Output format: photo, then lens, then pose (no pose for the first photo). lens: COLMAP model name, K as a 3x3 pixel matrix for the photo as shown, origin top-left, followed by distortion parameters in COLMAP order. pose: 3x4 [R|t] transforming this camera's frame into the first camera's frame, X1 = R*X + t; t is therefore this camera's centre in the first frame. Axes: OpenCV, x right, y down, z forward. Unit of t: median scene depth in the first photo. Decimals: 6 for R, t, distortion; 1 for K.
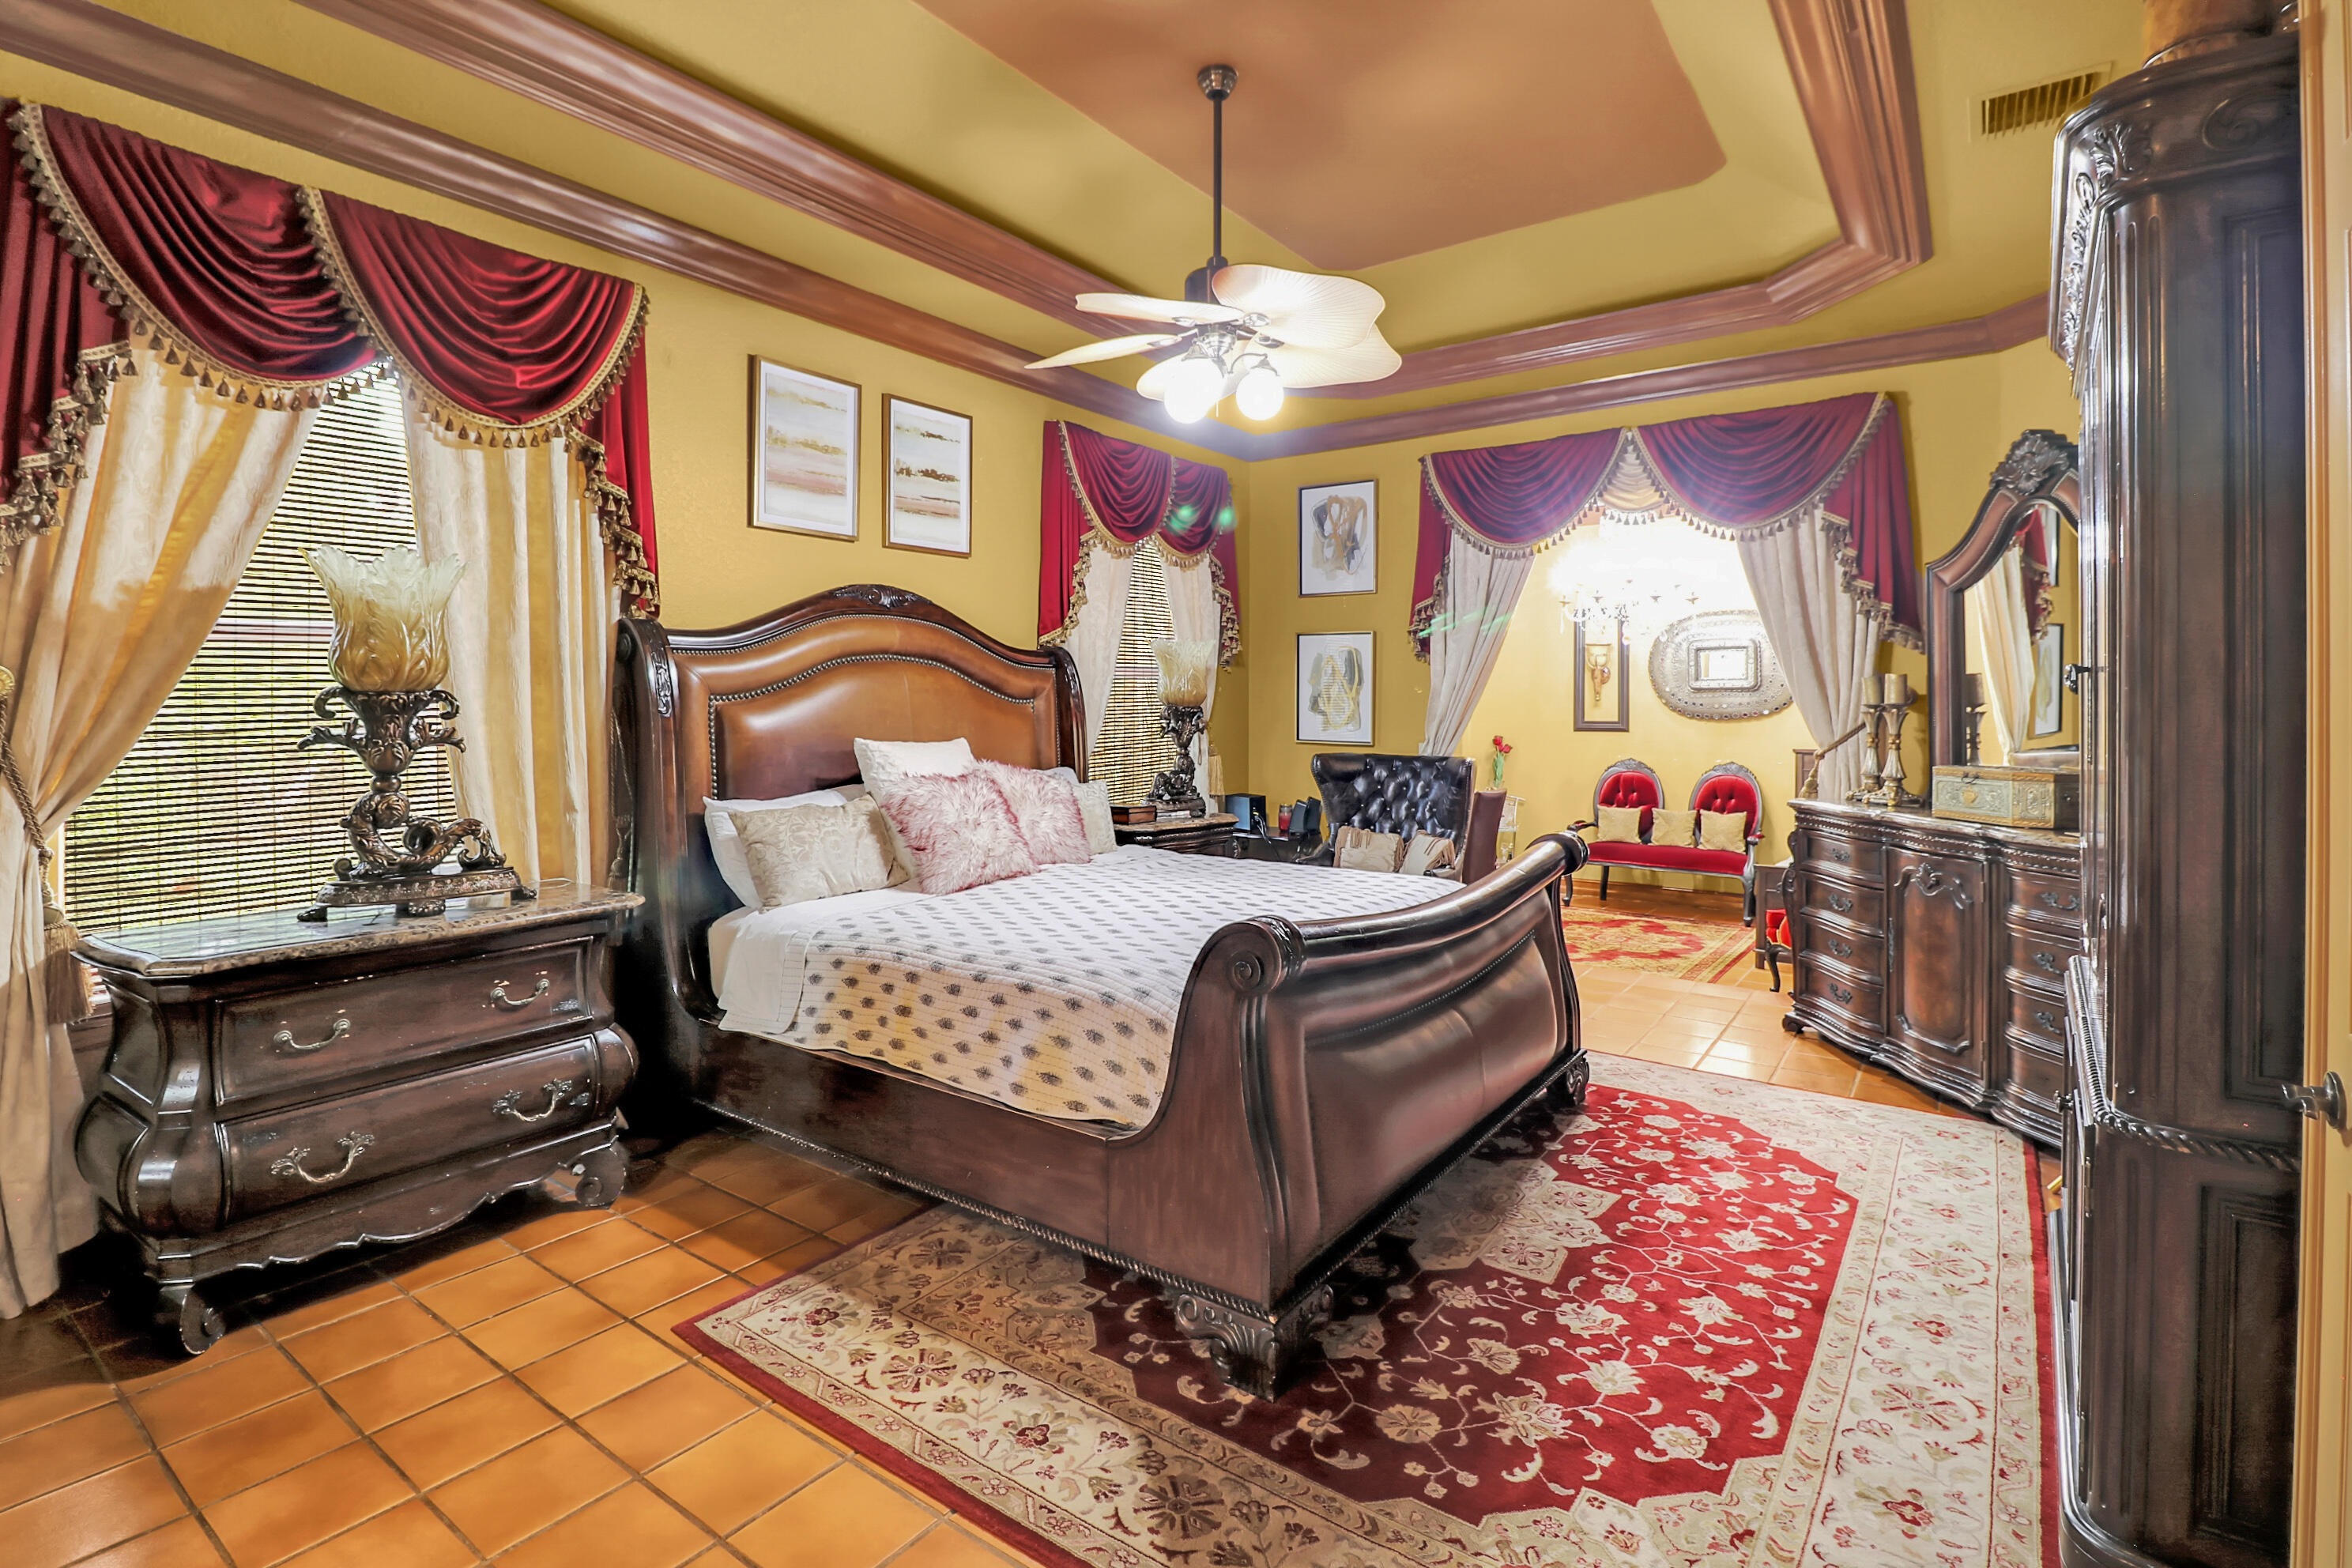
lens RADIAL K [[1106.5, 0, 1171.7], [0, 1106.5, 711.6], [0, 0, 1]] dist [-0.002153, -0.000729]
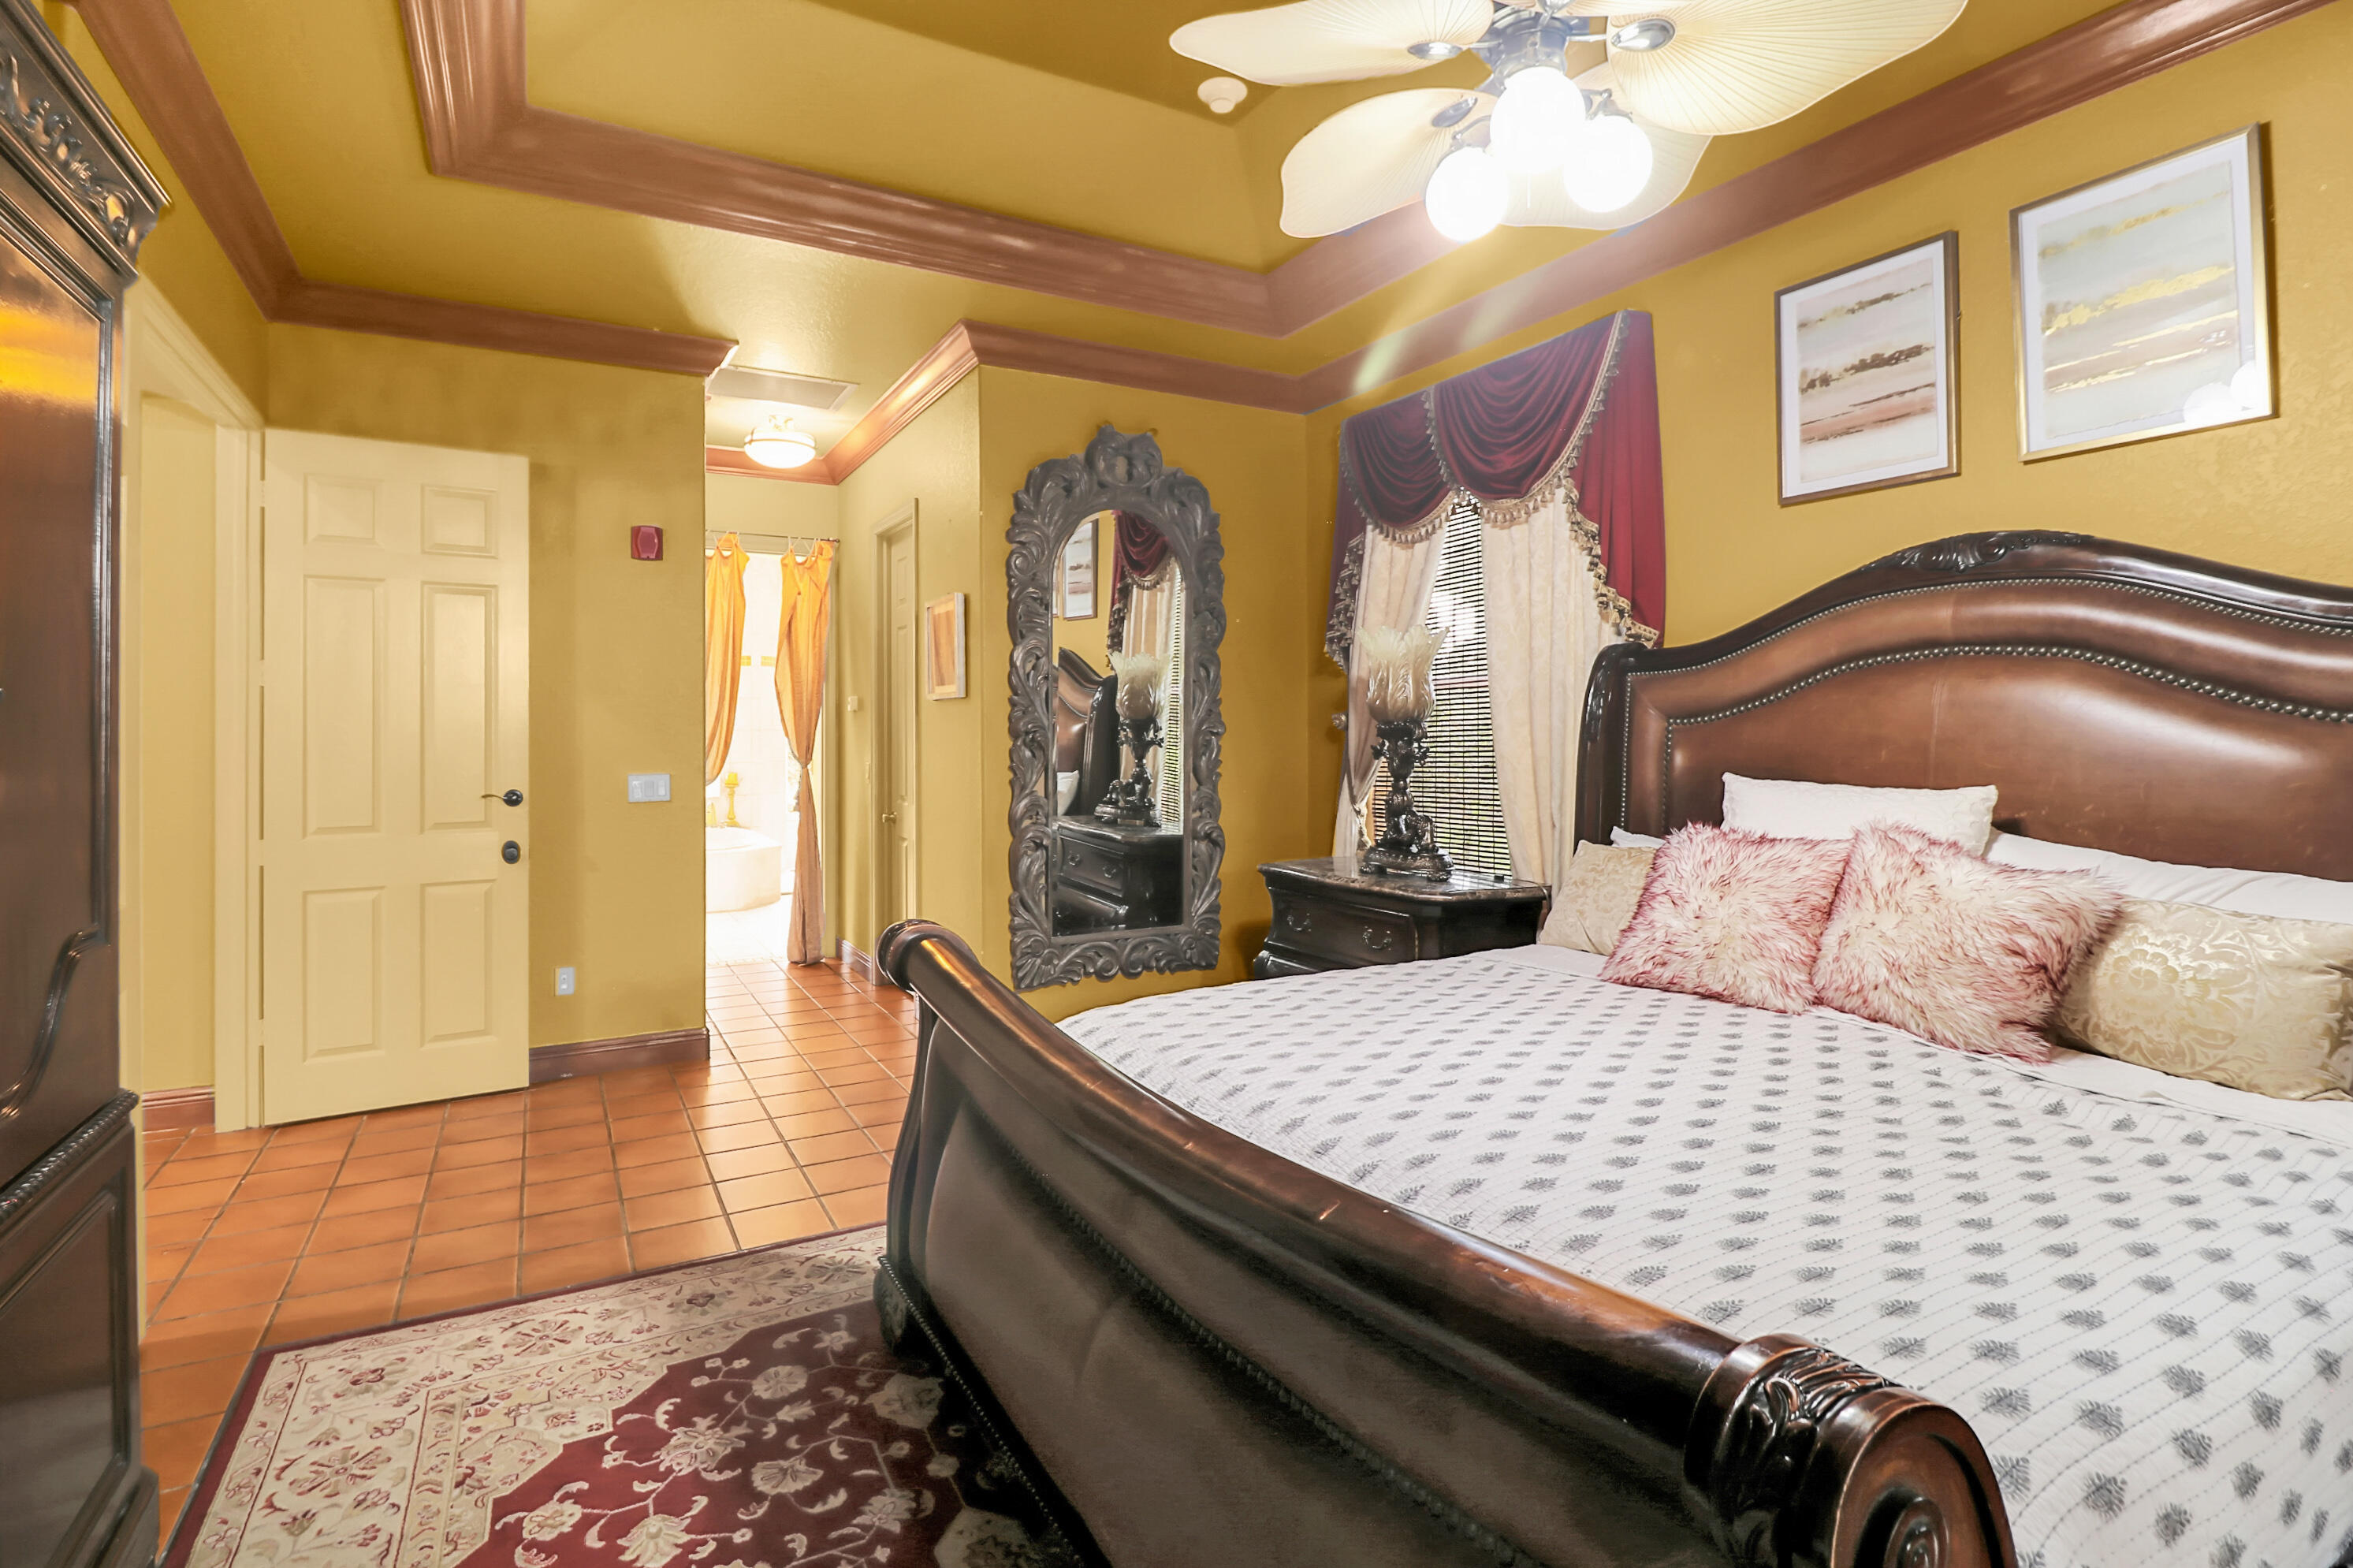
lens RADIAL K [[1155.8, 0, 1172.4], [0, 1155.8, 719.8], [0, 0, 1]] dist [0.001126, 0.000134]
pose [[-0.423819, -0.010280, -0.905689, 1.077058], [0.001196, 0.999928, -0.011909, -0.005895], [0.905746, -0.006130, -0.423776, 1.804893]]
